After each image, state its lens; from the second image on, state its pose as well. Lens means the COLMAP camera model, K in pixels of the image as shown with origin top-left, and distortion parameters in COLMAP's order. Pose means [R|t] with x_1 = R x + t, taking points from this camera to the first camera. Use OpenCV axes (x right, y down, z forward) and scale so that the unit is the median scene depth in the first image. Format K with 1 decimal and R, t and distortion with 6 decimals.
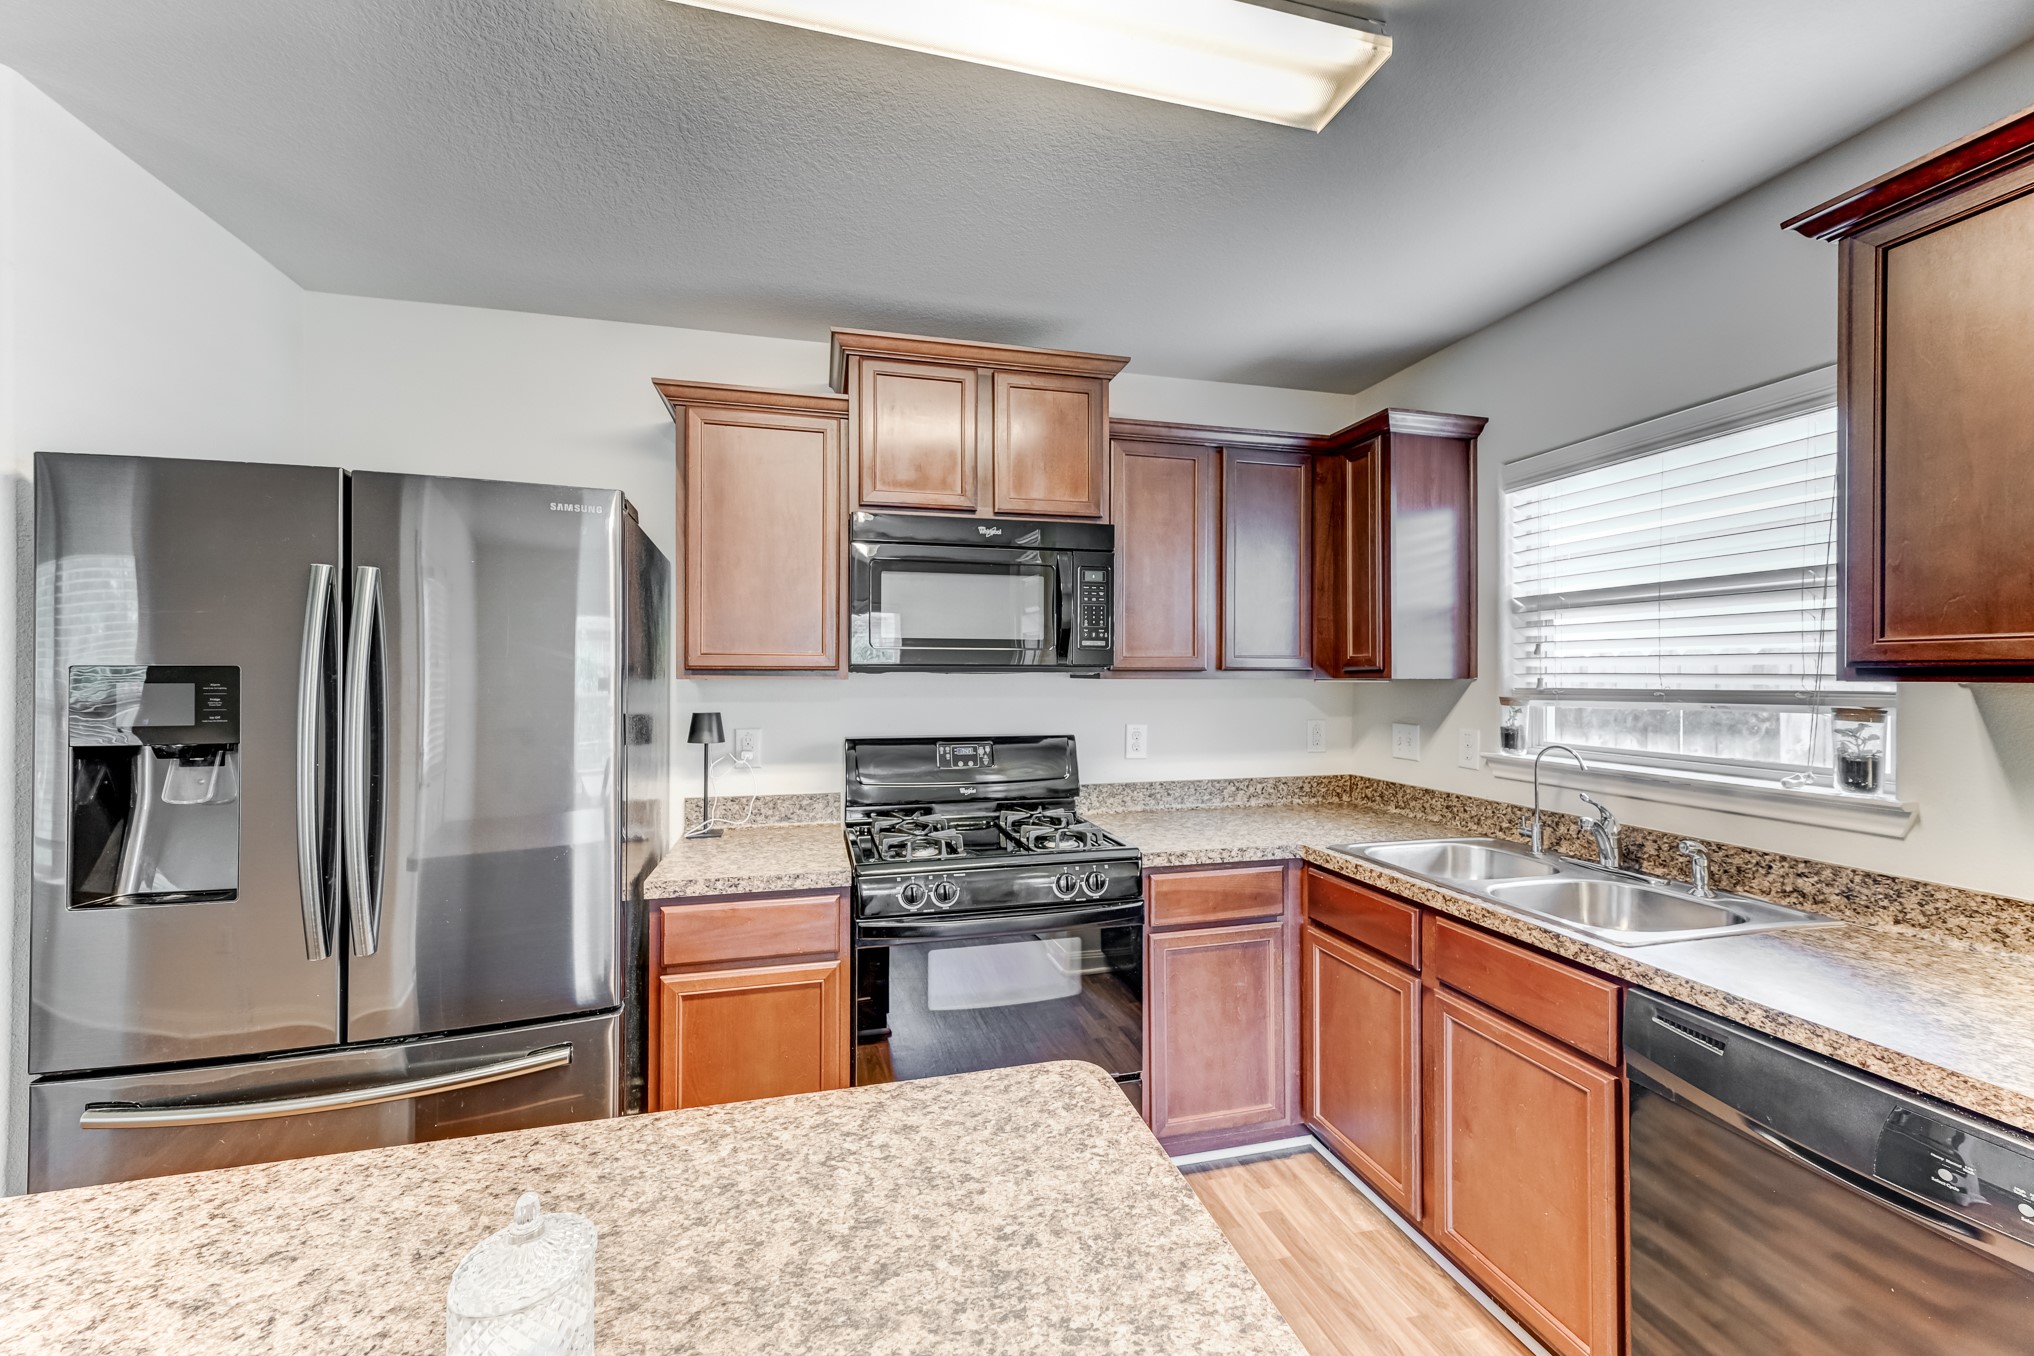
lens RADIAL K [[783.7, 0, 1016.7], [0, 783.7, 673.6], [0, 0, 1]] dist [0.009627, 0.000269]
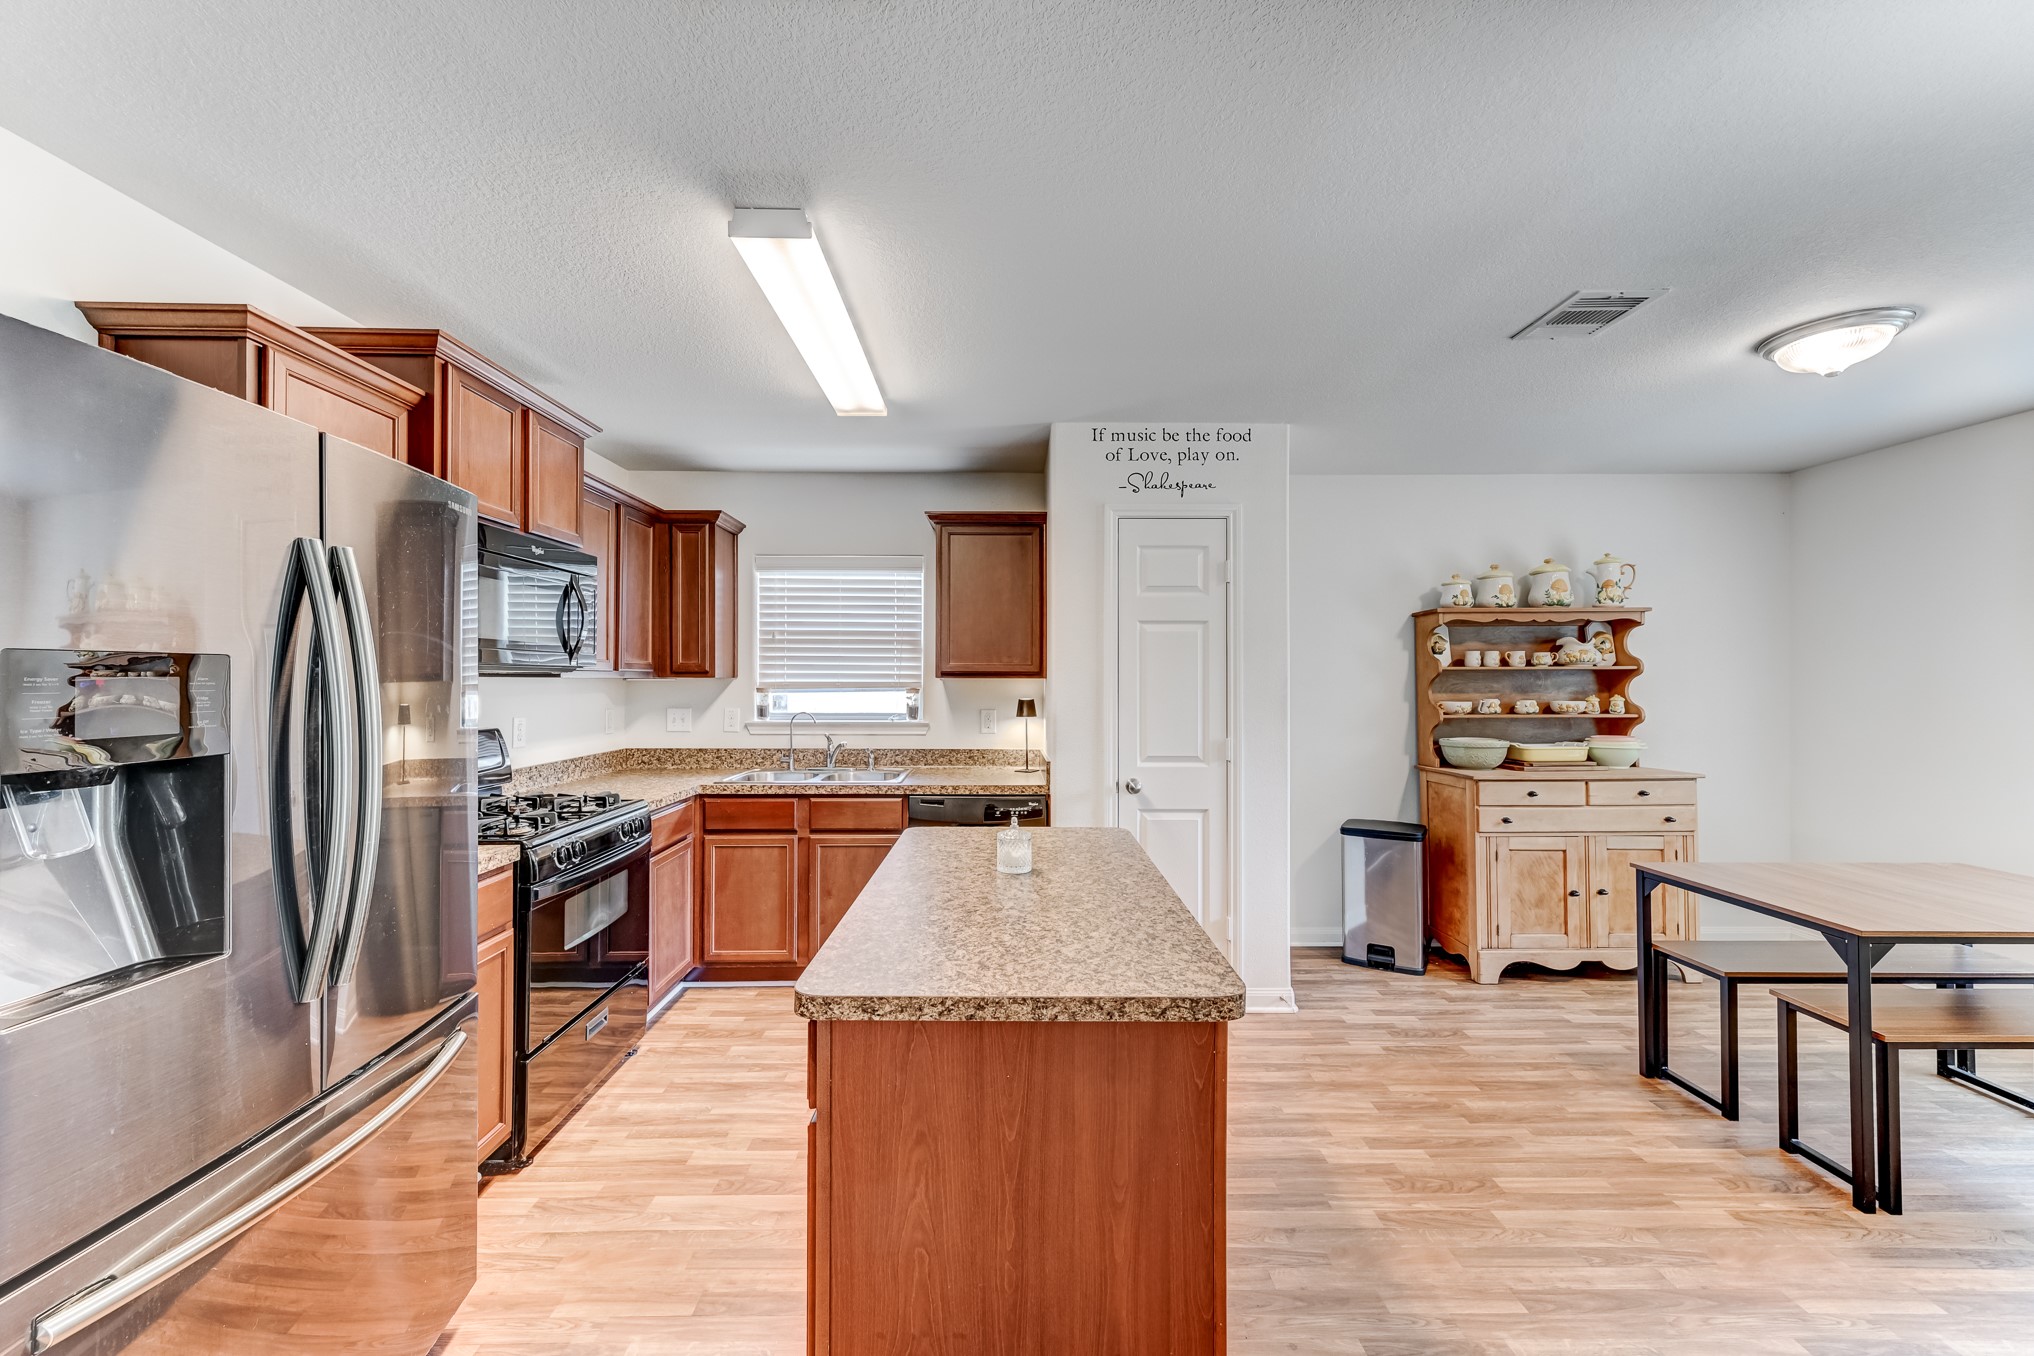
lens RADIAL K [[783.7, 0, 1006.2], [0, 783.7, 677.0], [0, 0, 1]] dist [0.009627, 0.000269]
pose [[0.241688, 0.003247, 0.970348, -0.965966], [-0.003770, 0.999990, -0.002407, 0.006819], [-0.970347, -0.003076, 0.241698, 0.040435]]
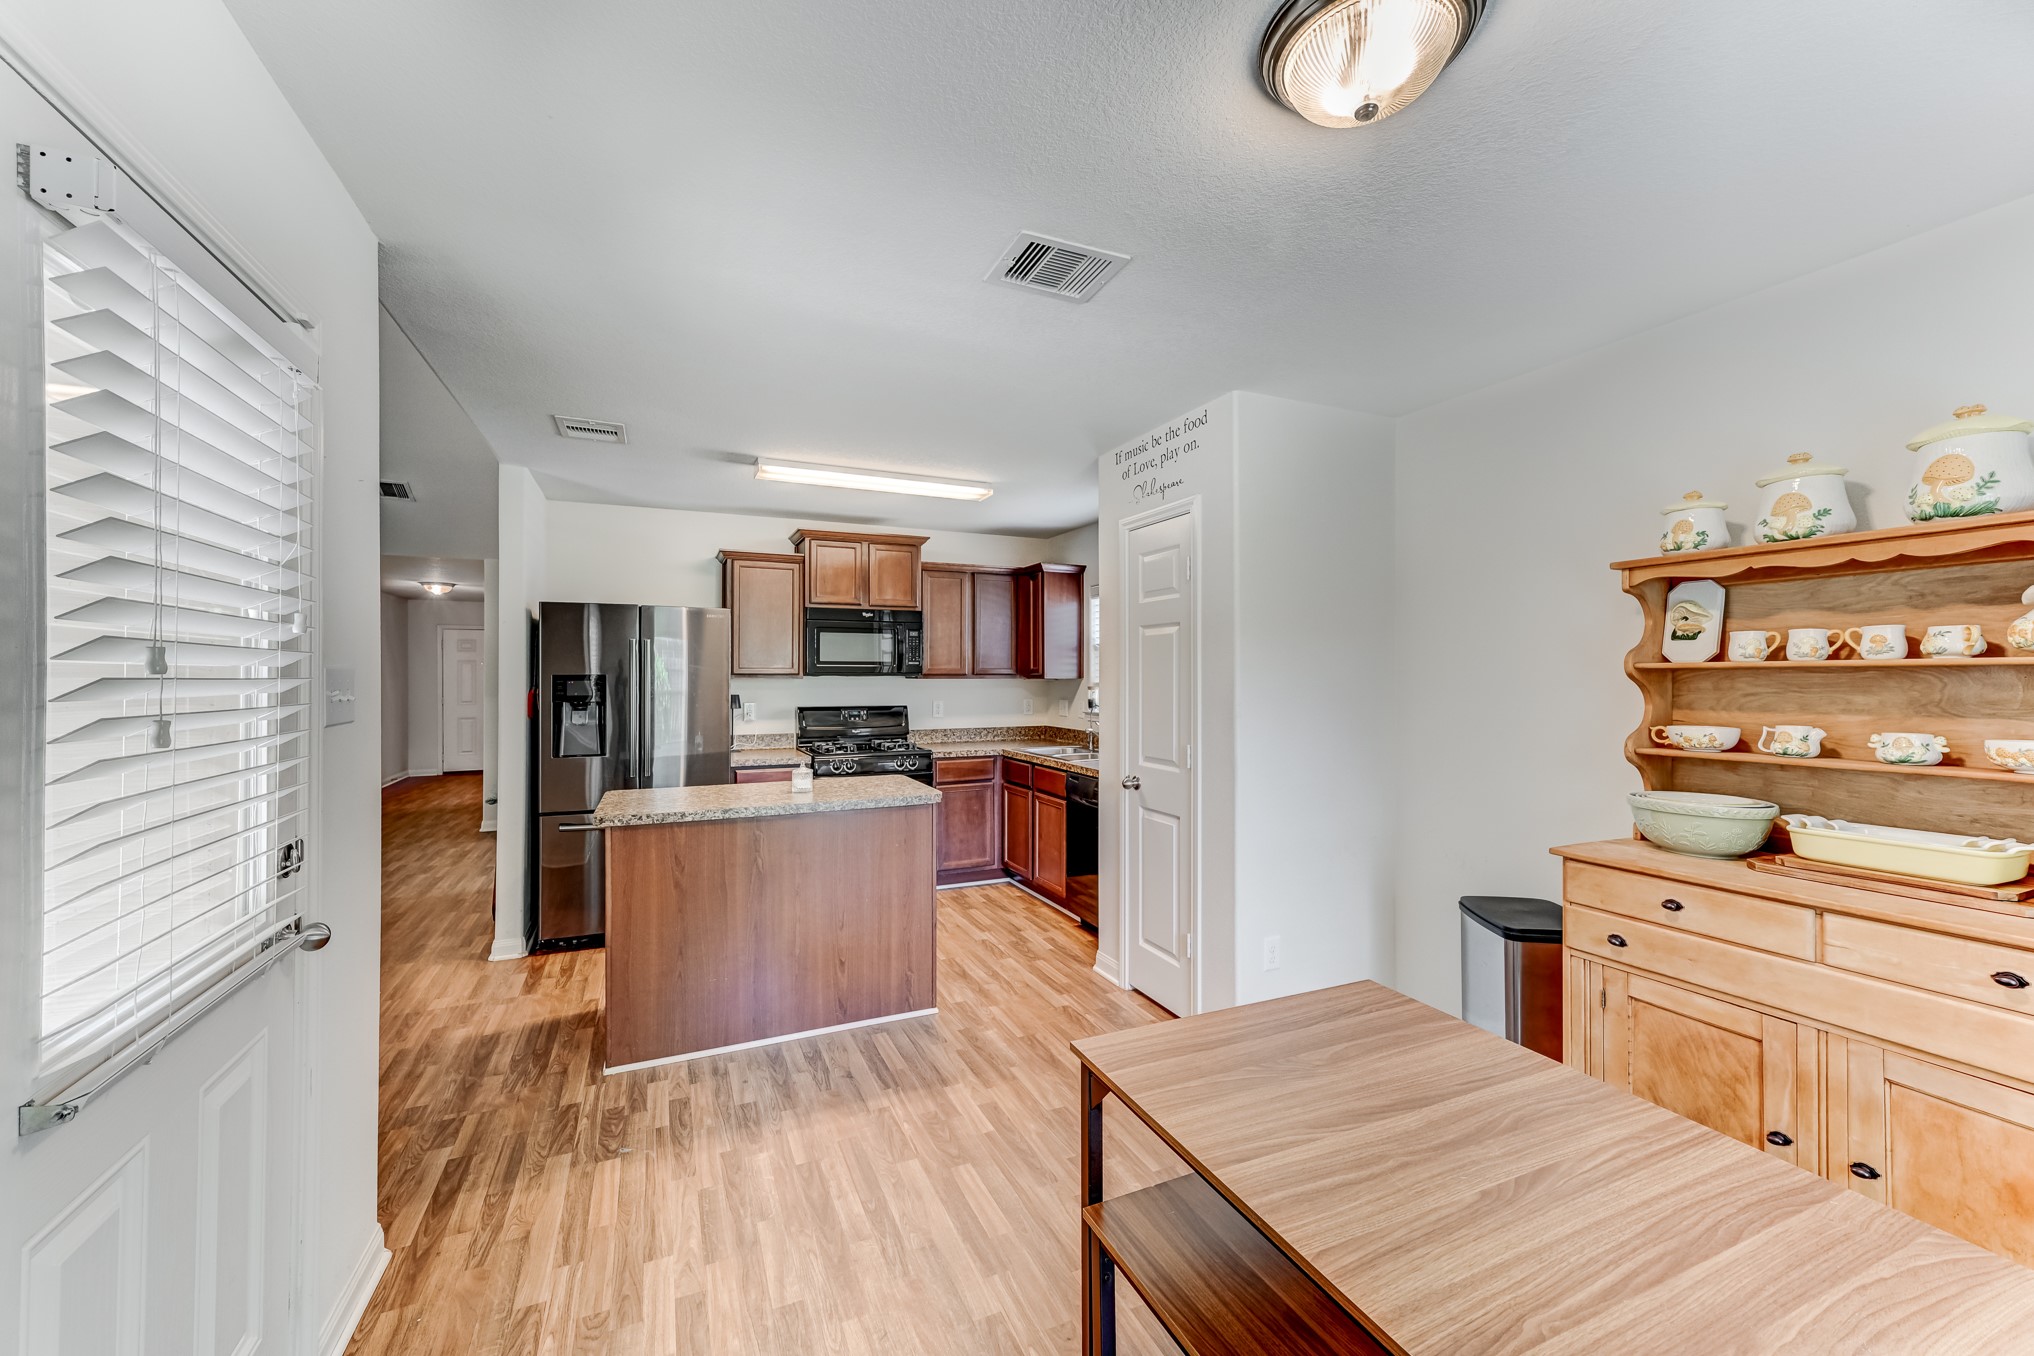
lens RADIAL K [[783.7, 0, 1012.8], [0, 783.7, 673.8], [0, 0, 1]] dist [0.009627, 0.000269]
pose [[0.984655, 0.000488, 0.174511, -0.015421], [-0.000646, 0.999999, 0.000853, -0.010073], [-0.174510, -0.000953, 0.984655, -1.285143]]
